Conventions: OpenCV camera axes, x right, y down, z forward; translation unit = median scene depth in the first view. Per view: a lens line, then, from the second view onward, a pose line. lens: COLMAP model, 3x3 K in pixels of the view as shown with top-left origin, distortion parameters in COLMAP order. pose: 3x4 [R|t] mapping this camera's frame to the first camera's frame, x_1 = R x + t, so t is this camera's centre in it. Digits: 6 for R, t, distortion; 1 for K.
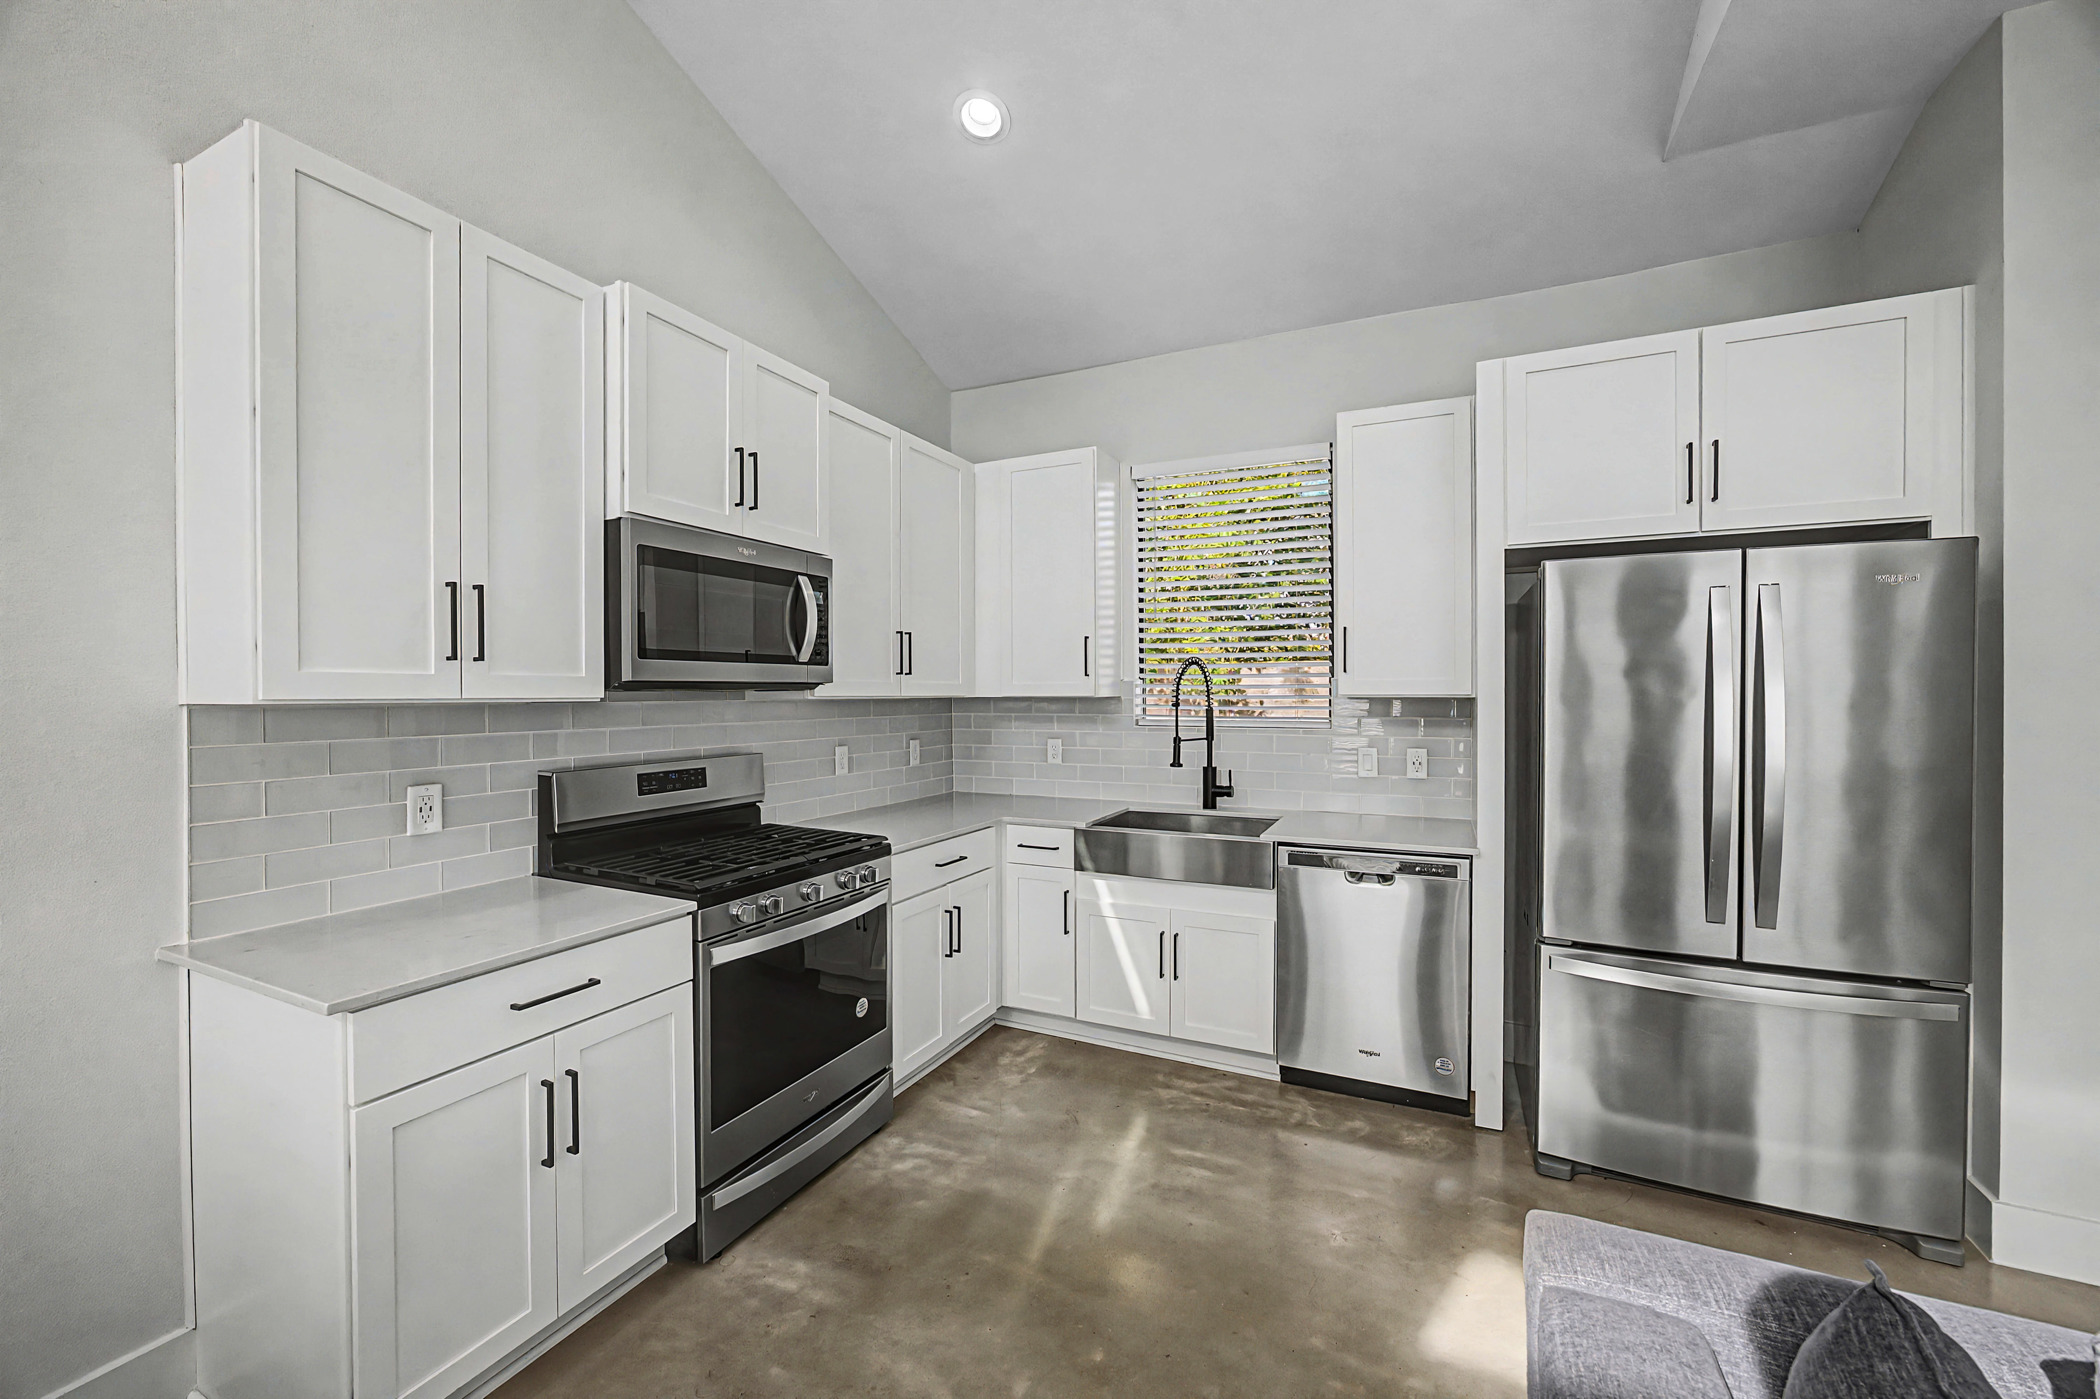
lens RADIAL K [[824.0, 0, 1044.9], [0, 824.0, 710.5], [0, 0, 1]] dist [-0.013359, 0.002421]
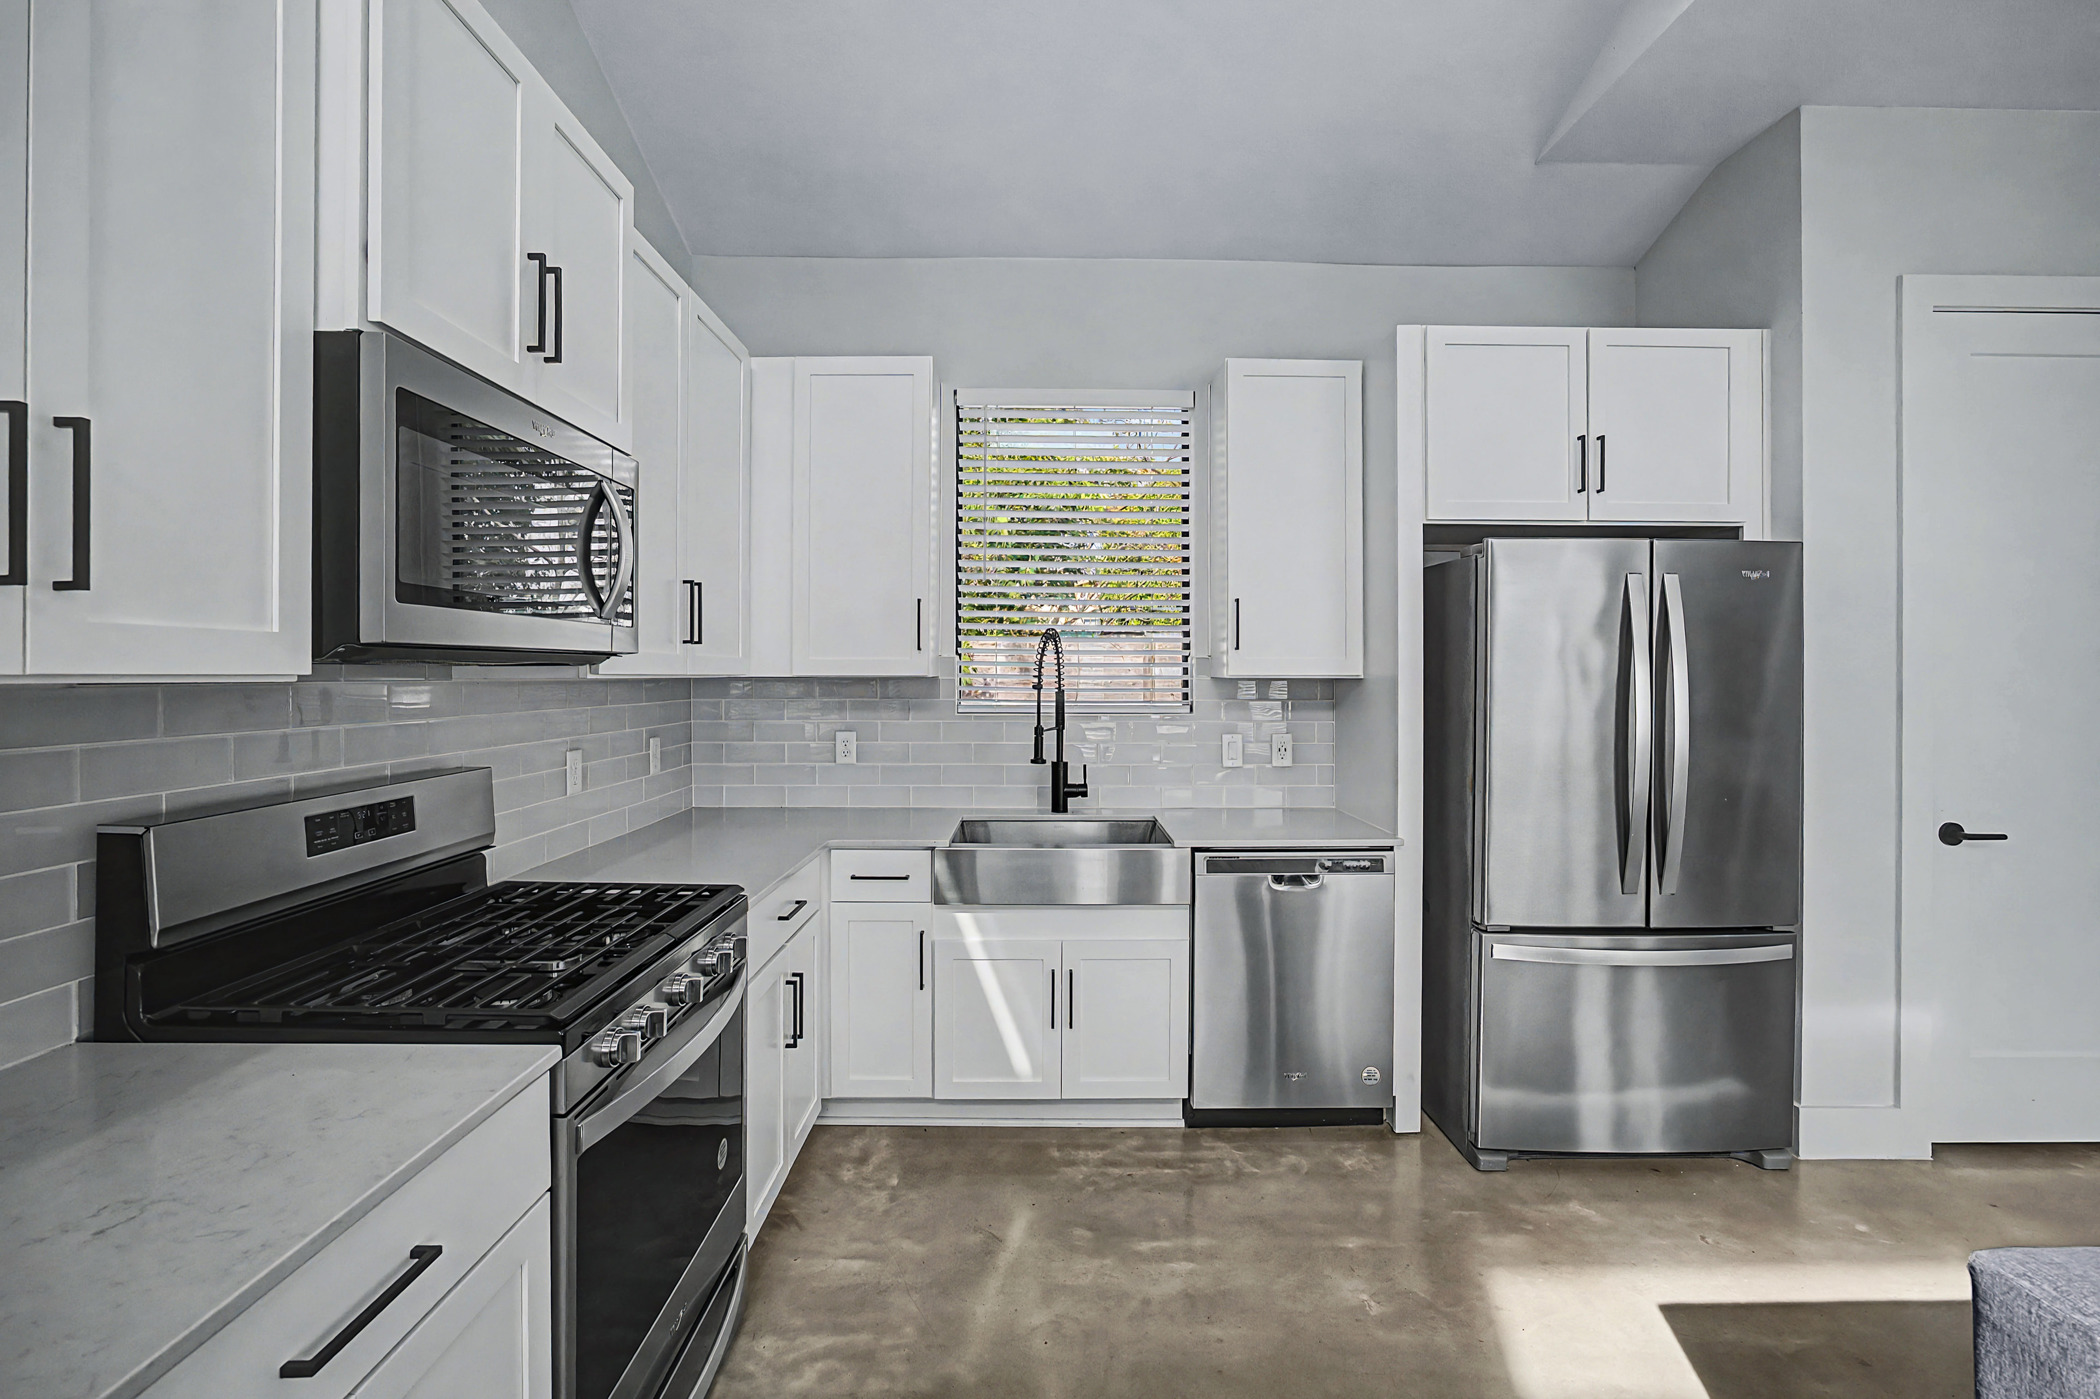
lens RADIAL K [[923.4, 0, 1054.5], [0, 923.4, 683.9], [0, 0, 1]] dist [-0.011834, 0.002796]
pose [[0.895625, 0.000111, 0.444810, -0.299812], [0.005032, 0.999933, -0.010382, -0.000956], [-0.444782, 0.011536, 0.895565, 0.221732]]
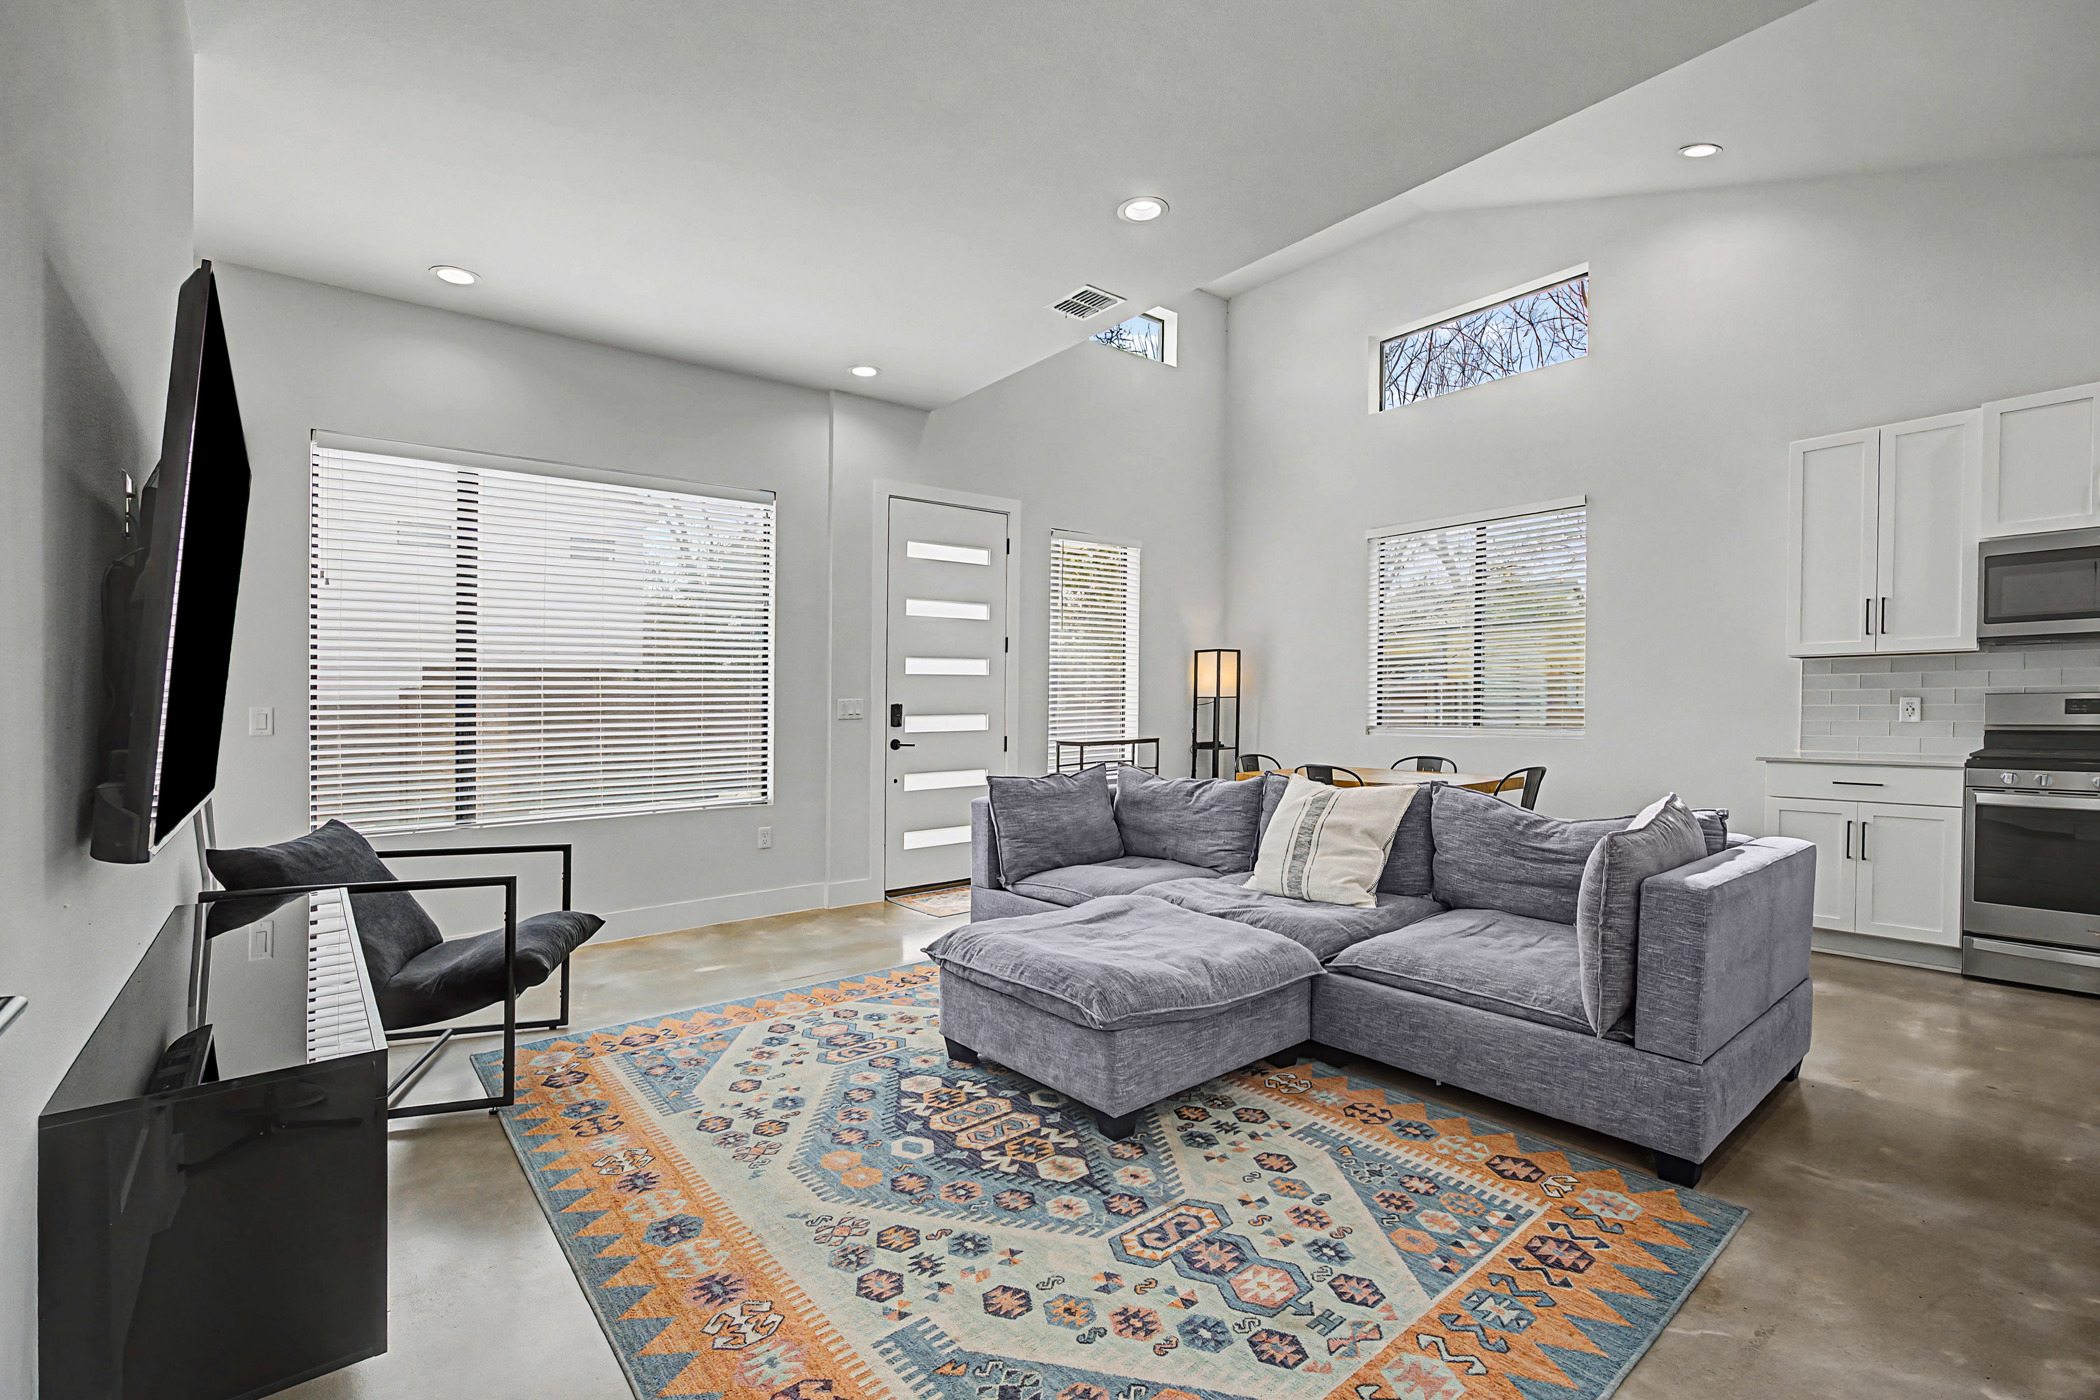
lens RADIAL K [[923.4, 0, 1052.1], [0, 923.4, 708.2], [0, 0, 1]] dist [-0.011834, 0.002796]
pose [[-0.426014, 0.015339, -0.904587, 1.641239], [-0.007223, 0.999767, 0.020354, 0.067920], [0.904688, 0.015205, -0.425804, 0.052354]]
